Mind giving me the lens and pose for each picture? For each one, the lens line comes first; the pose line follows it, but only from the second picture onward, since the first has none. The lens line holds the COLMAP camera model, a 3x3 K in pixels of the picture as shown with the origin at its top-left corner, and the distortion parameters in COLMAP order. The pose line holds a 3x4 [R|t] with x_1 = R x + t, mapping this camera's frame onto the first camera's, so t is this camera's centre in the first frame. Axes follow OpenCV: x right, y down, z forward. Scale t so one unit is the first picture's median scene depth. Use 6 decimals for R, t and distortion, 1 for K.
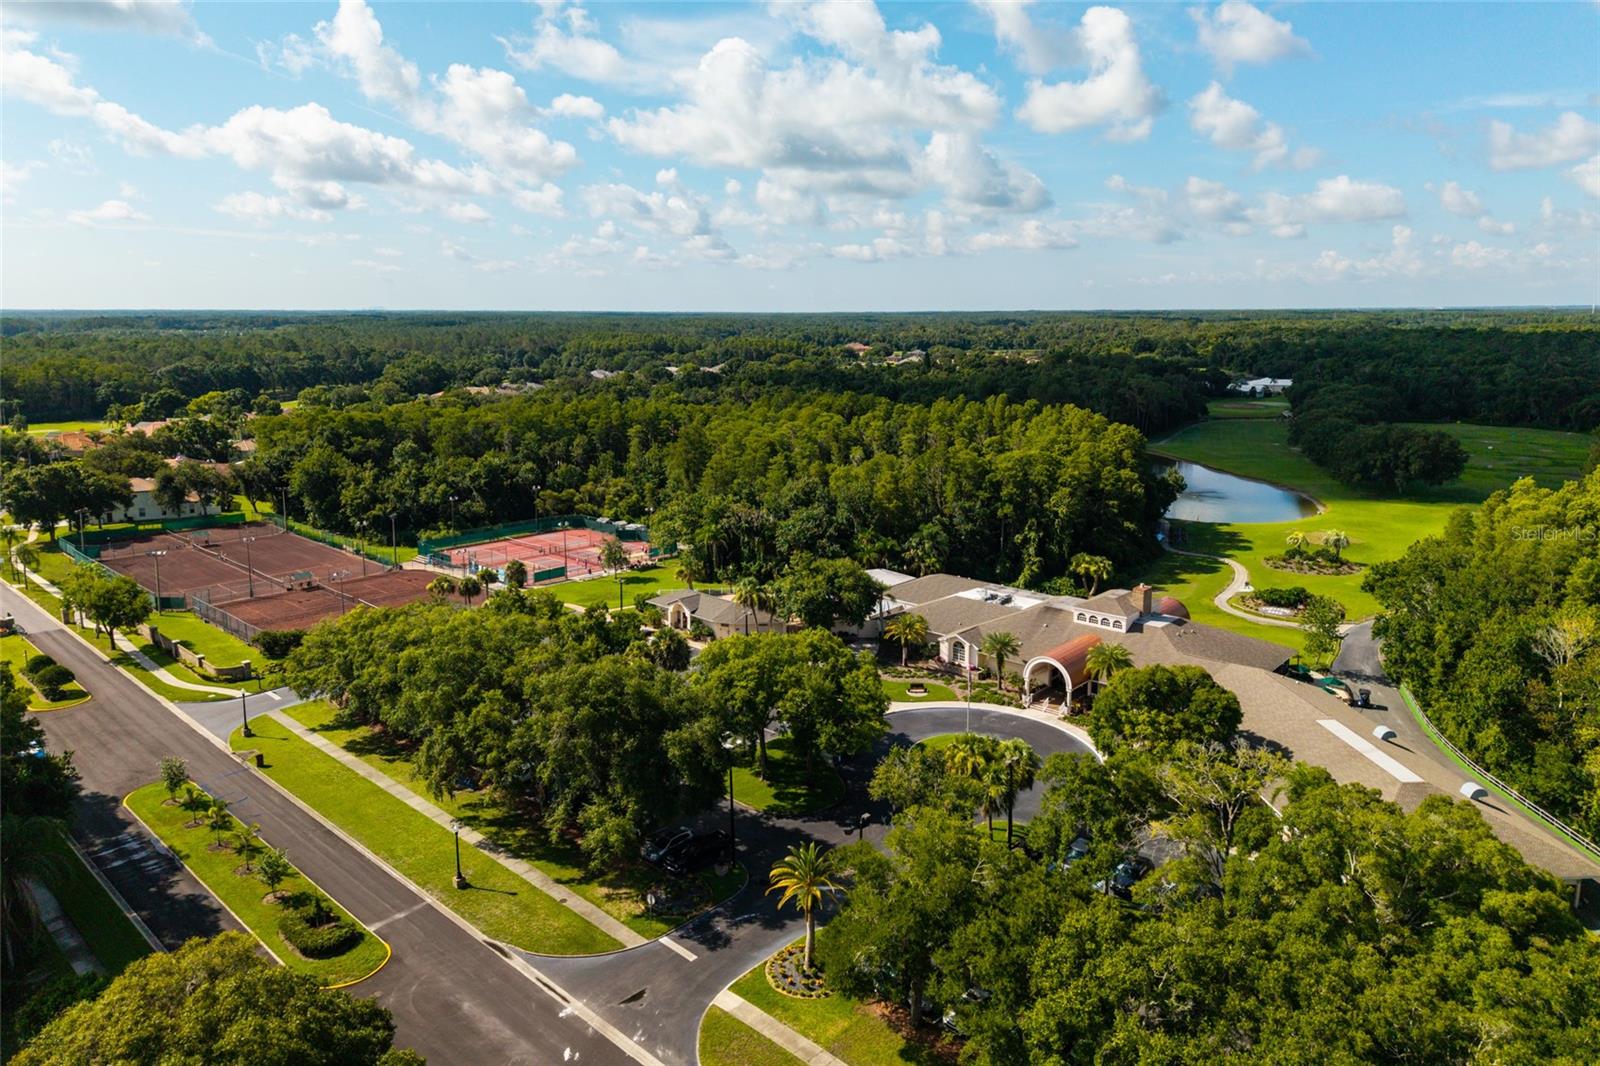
lens RADIAL K [[1057.6, 0, 805.1], [0, 1057.6, 488.5], [0, 0, 1]] dist [0.053531, -0.039448]
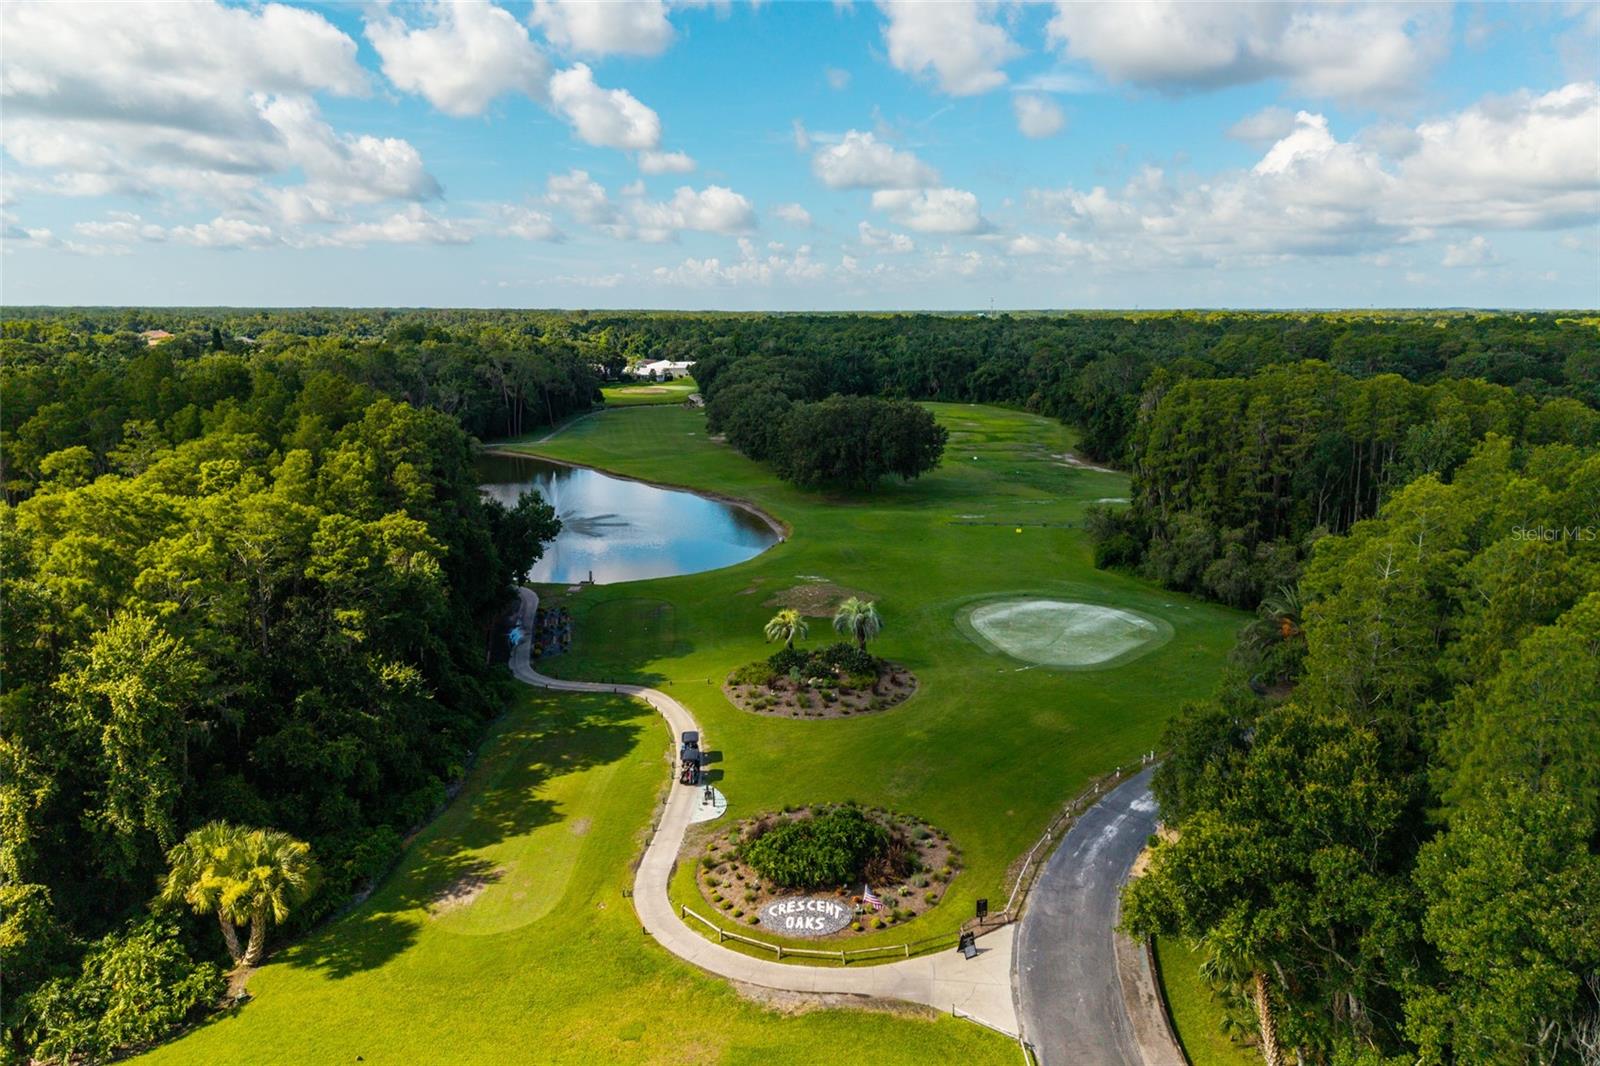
lens RADIAL K [[1057.6, 0, 805.1], [0, 1057.6, 488.5], [0, 0, 1]] dist [0.053531, -0.039448]
pose [[0.855693, -0.083670, 0.510675, 0.252215], [0.084363, 0.996195, 0.021860, -0.025179], [-0.510561, 0.024377, 0.859496, 0.638061]]
